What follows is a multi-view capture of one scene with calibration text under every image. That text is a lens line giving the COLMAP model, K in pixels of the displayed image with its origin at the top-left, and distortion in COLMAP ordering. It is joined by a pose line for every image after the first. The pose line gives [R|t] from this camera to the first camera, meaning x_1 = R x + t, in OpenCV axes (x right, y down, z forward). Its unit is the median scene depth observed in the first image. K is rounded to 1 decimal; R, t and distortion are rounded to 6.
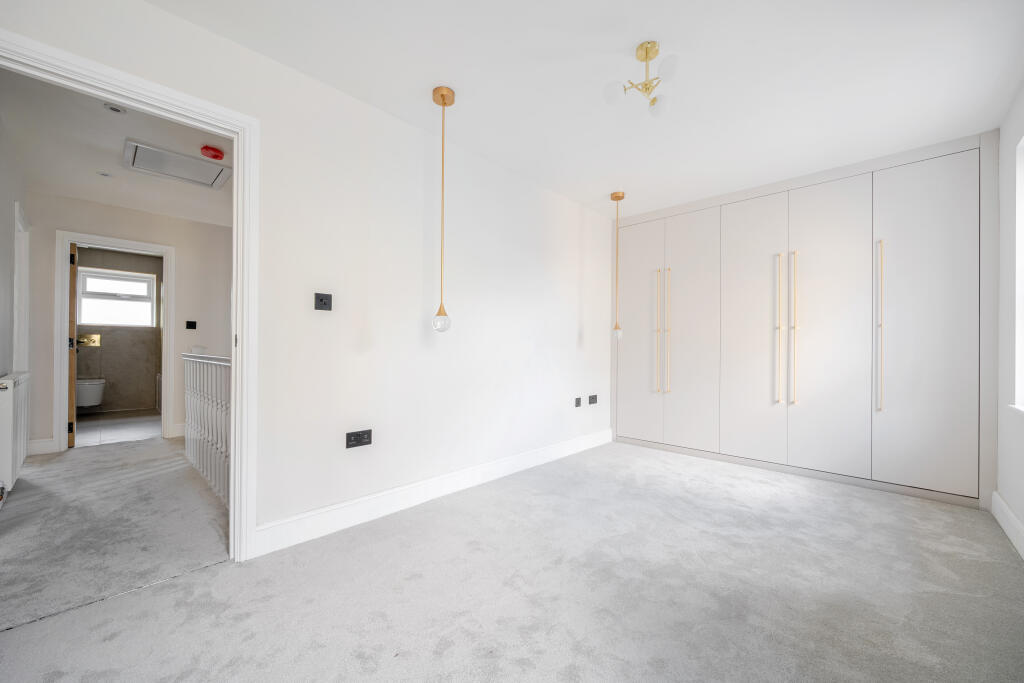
lens RADIAL K [[405.4, 0, 507.2], [0, 405.4, 348.8], [0, 0, 1]] dist [-0.000020, -0.000100]
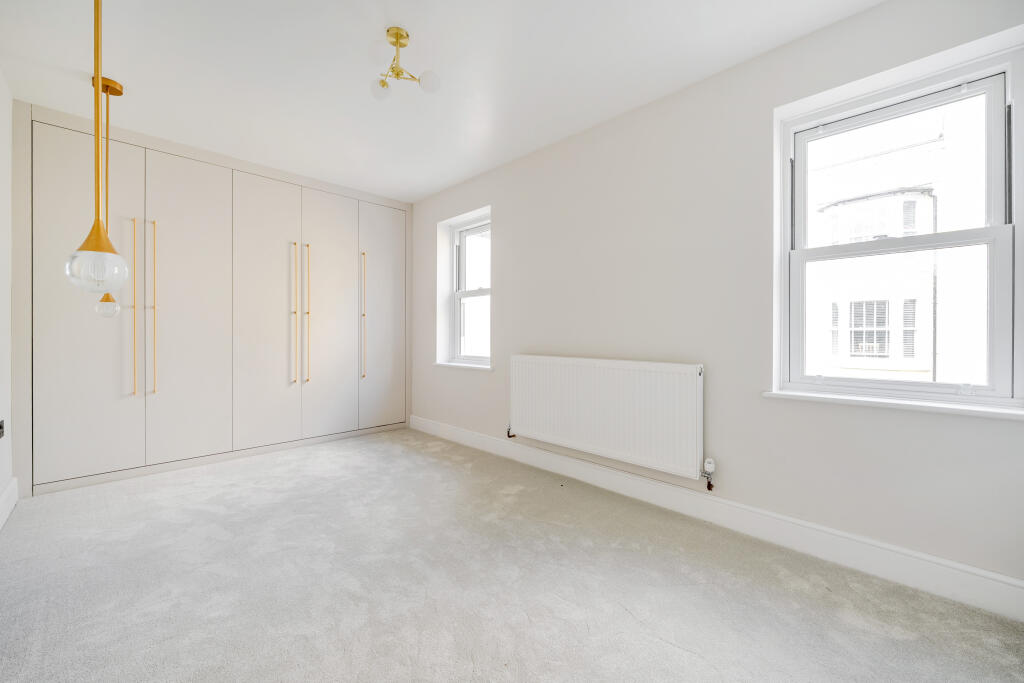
lens RADIAL K [[406.7, 0, 522.2], [0, 406.7, 338.5], [0, 0, 1]] dist [-0.001027, -0.000159]
pose [[-0.004435, -0.018624, 0.999817, -0.468405], [0.001222, 0.999826, 0.018630, -0.003655], [-0.999989, 0.001305, -0.004411, 0.484572]]
